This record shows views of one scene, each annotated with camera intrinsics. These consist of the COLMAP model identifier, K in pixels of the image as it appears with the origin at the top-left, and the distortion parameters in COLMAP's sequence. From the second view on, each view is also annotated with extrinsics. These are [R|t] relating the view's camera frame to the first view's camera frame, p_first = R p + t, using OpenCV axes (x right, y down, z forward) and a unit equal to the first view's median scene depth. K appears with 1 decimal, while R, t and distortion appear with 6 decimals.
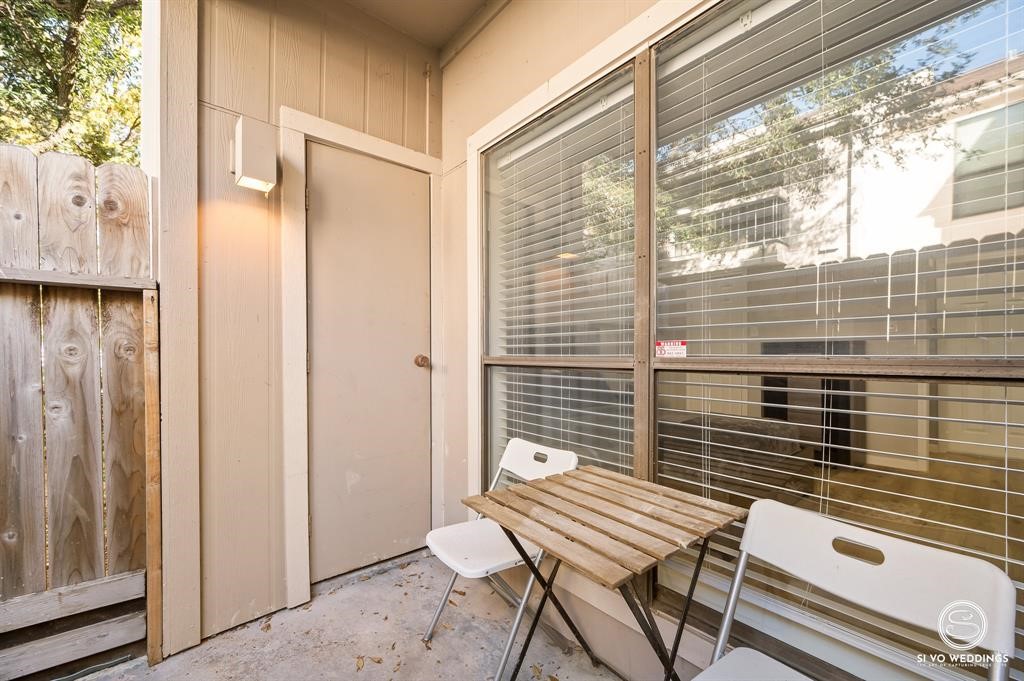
lens RADIAL K [[406.1, 0, 507.8], [0, 406.1, 349.8], [0, 0, 1]] dist [-0.002530, 0.000575]
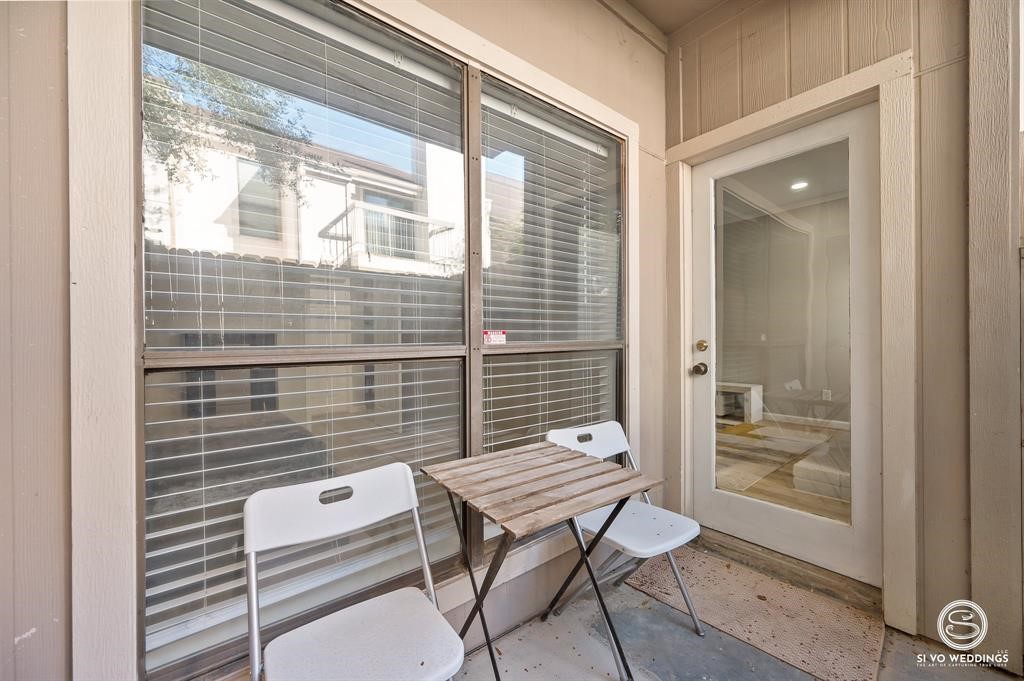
lens RADIAL K [[406.1, 0, 501.8], [0, 406.1, 344.6], [0, 0, 1]] dist [-0.002530, 0.000575]
pose [[0.027409, -0.007498, 0.999596, -0.426748], [0.007333, 0.999946, 0.007299, 0.005978], [-0.999597, 0.007130, 0.027463, 0.499116]]
